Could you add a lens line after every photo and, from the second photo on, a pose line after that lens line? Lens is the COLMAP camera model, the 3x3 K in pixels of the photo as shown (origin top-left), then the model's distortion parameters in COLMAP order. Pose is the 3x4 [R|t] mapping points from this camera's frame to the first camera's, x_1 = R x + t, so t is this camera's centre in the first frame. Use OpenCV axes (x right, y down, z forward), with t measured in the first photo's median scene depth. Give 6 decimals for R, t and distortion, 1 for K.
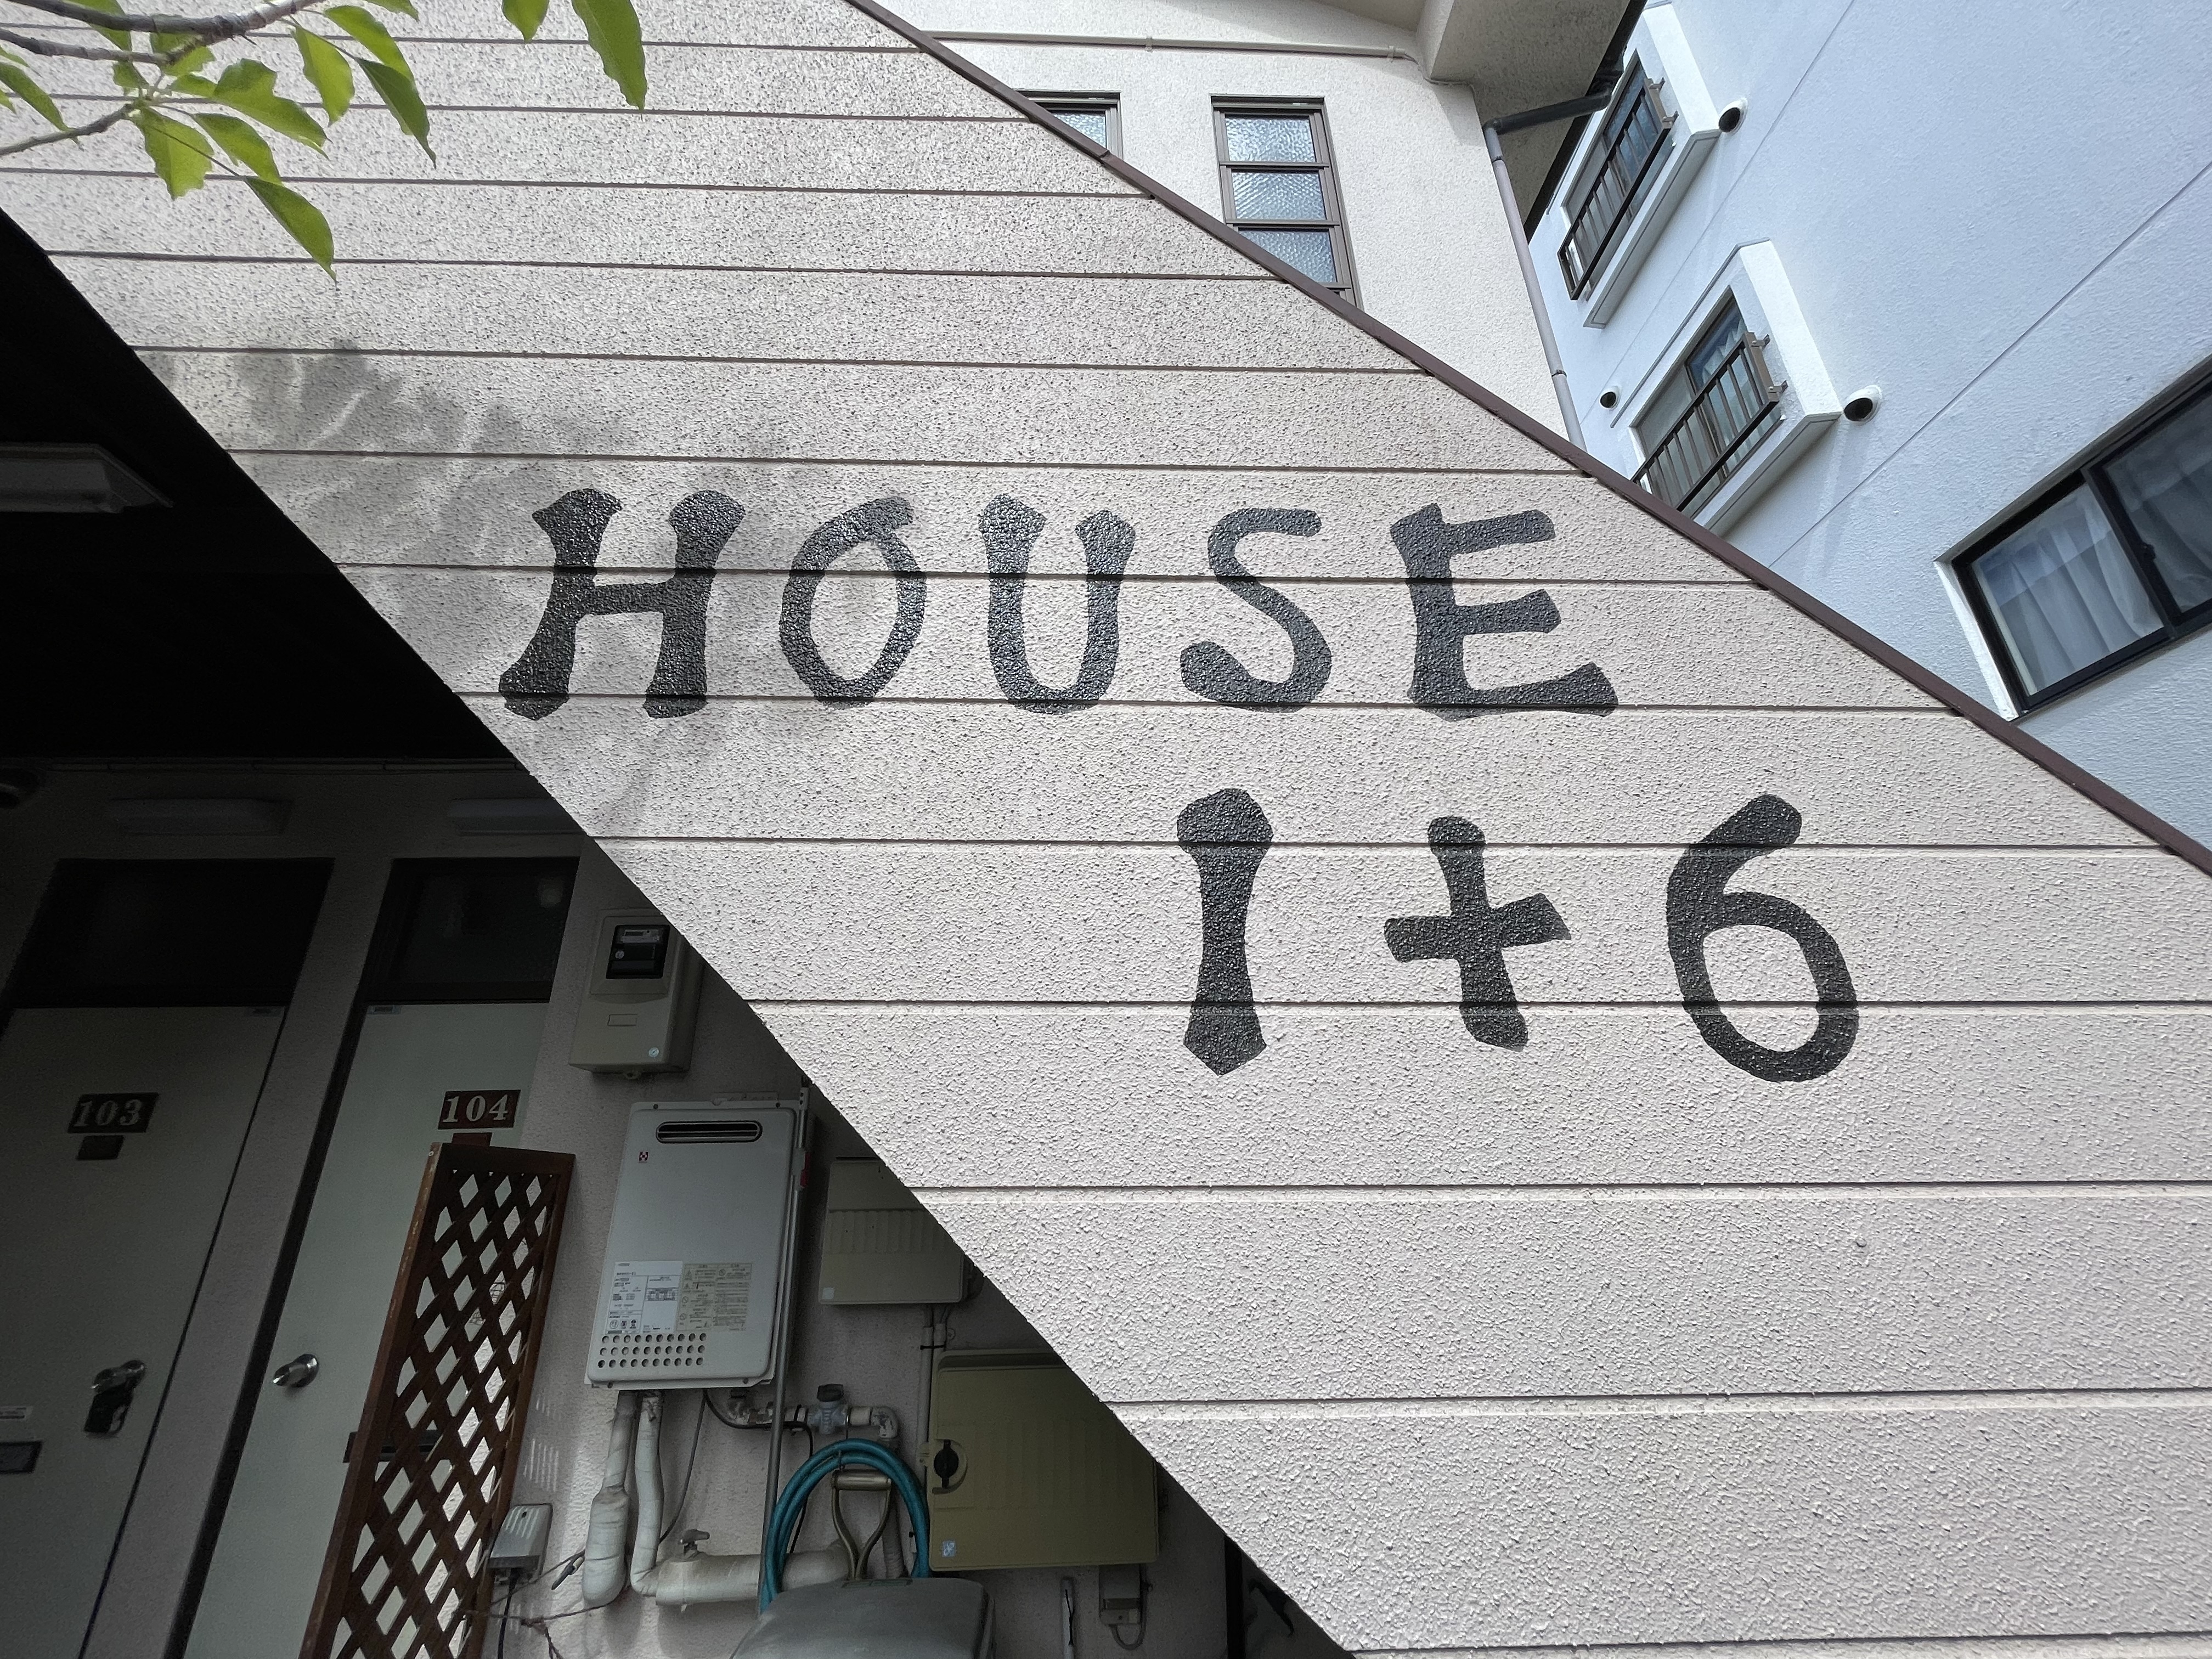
lens RADIAL K [[890.3, 0, 1106.0], [0, 890.3, 829.5], [0, 0, 1]] dist [-0.000196, -0.000312]
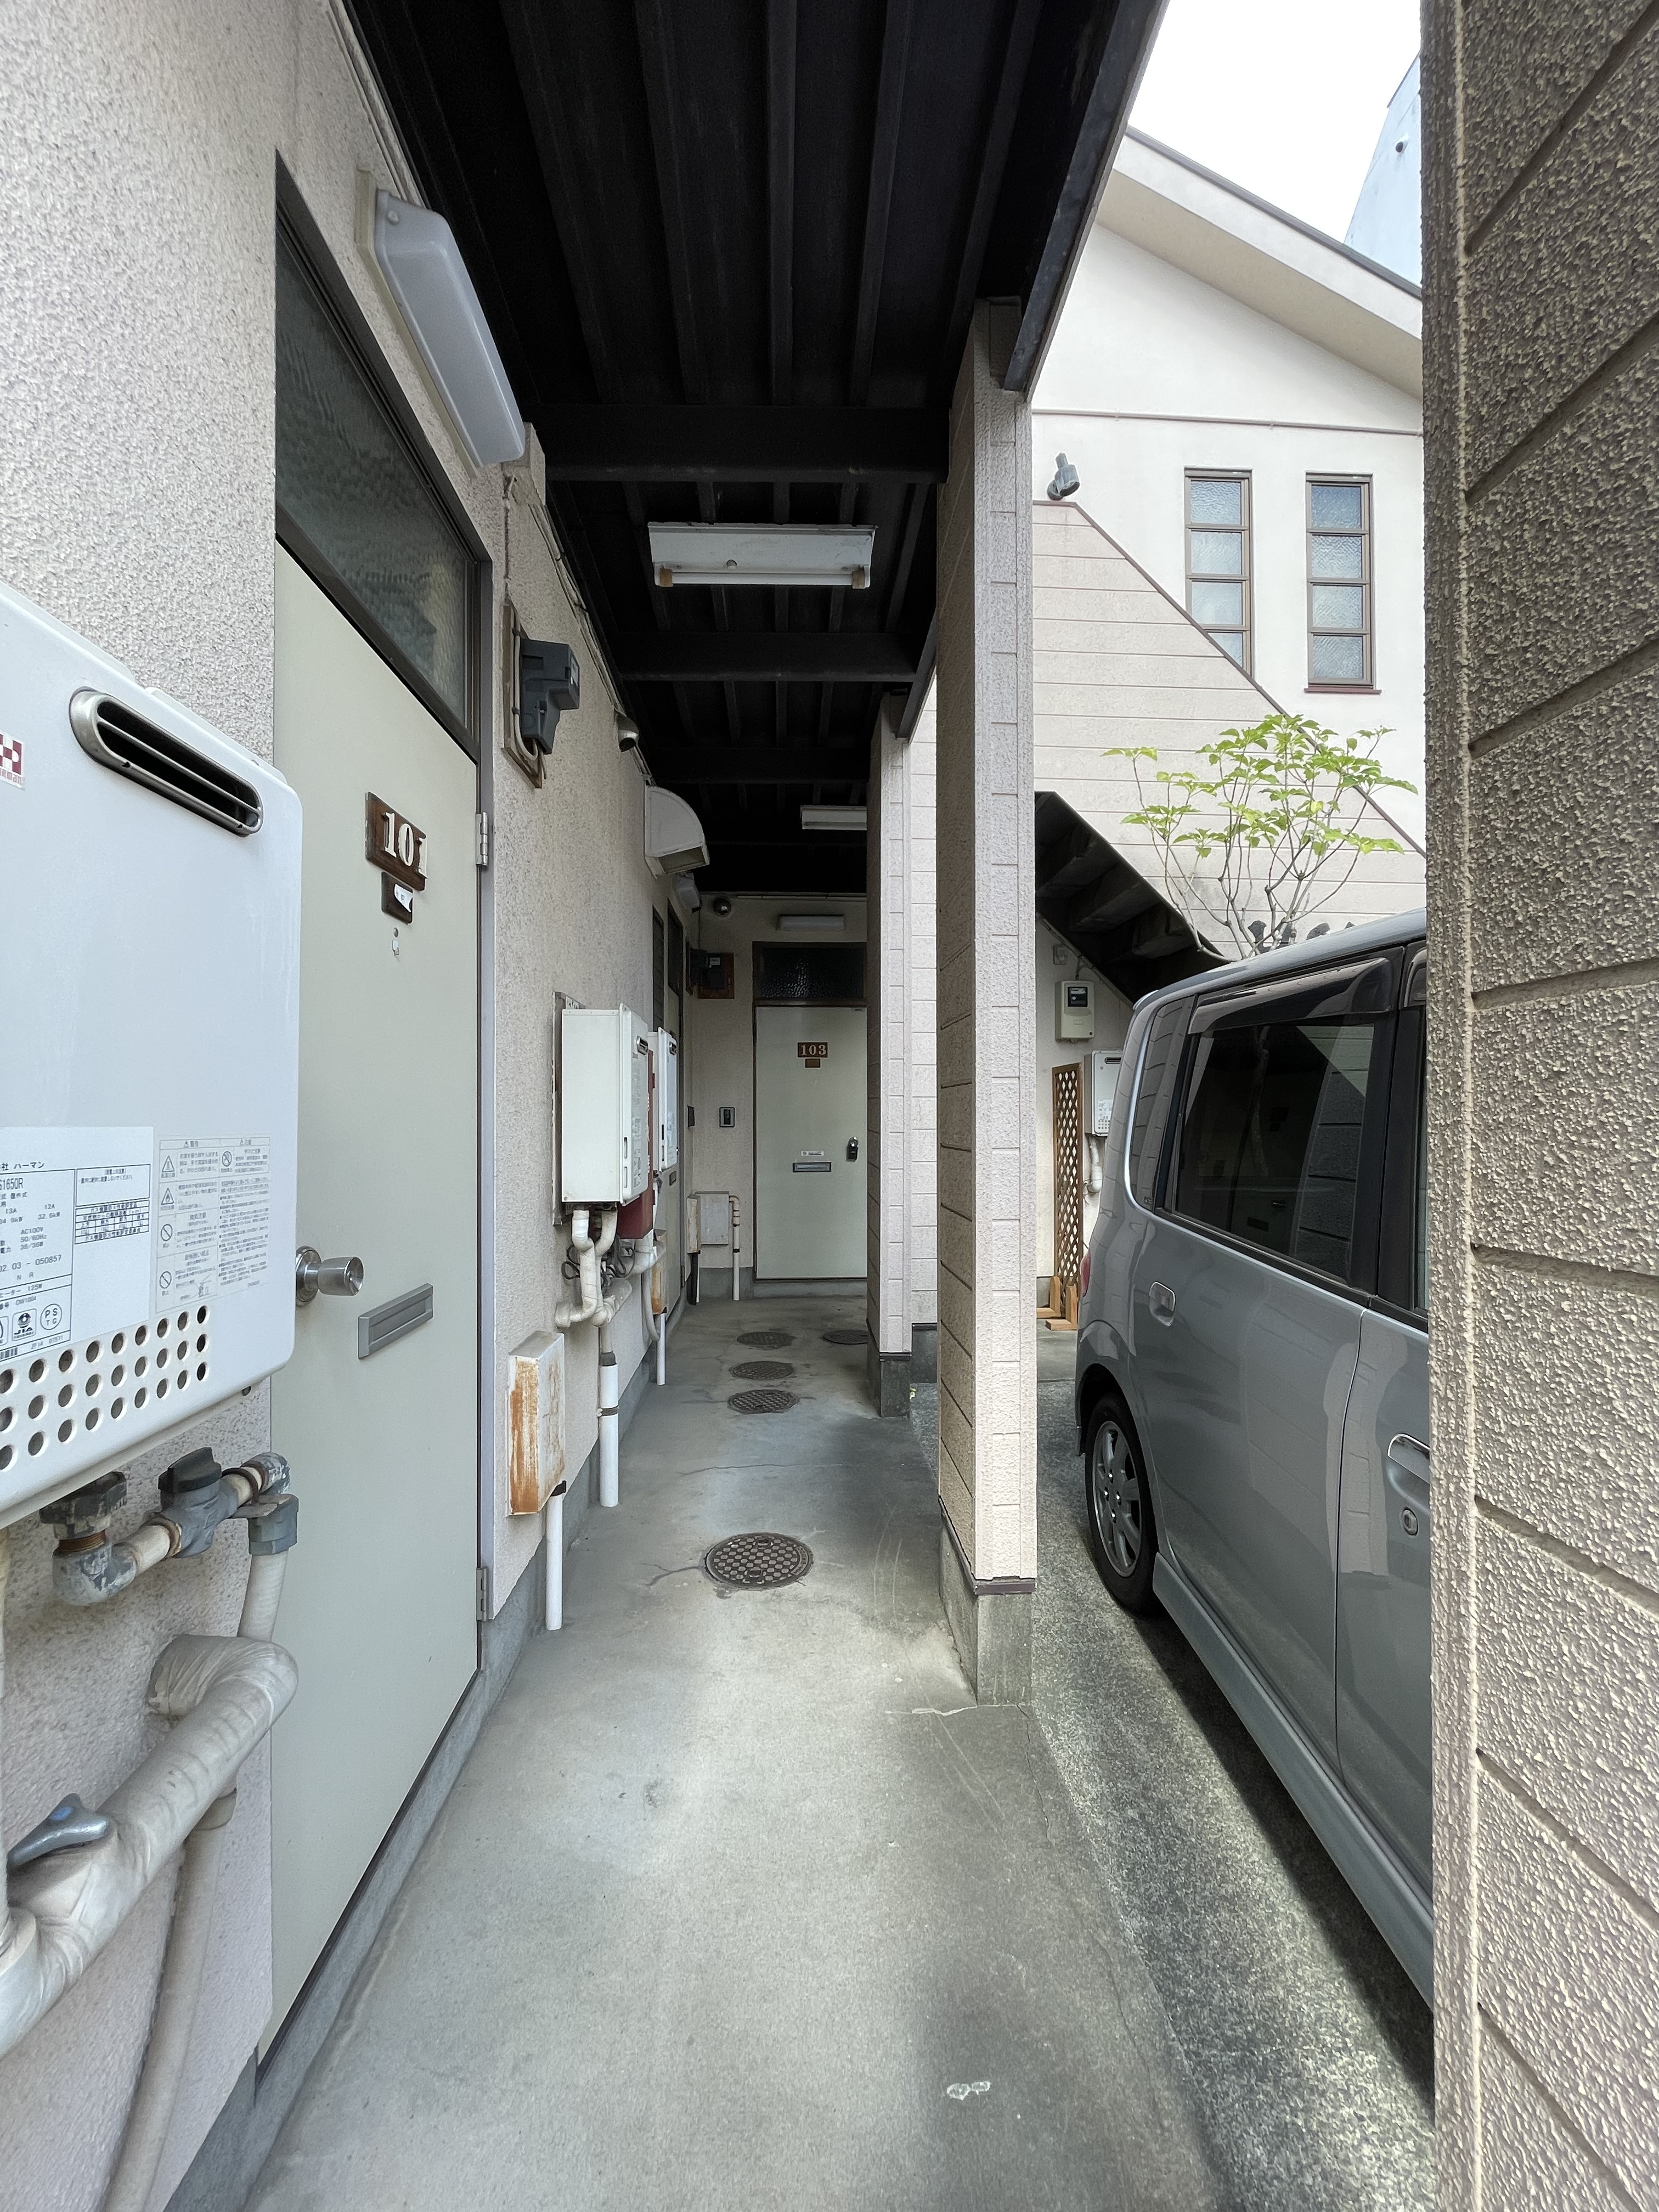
lens RADIAL K [[889.6, 0, 829.5], [0, 889.6, 1106.0], [0, 0, 1]] dist [-0.000703, -0.000355]
pose [[0.999759, 0.012287, 0.018168, -2.738591], [-0.018017, 0.932453, 0.360841, -1.058239], [-0.012507, -0.361082, 0.932450, -3.364564]]
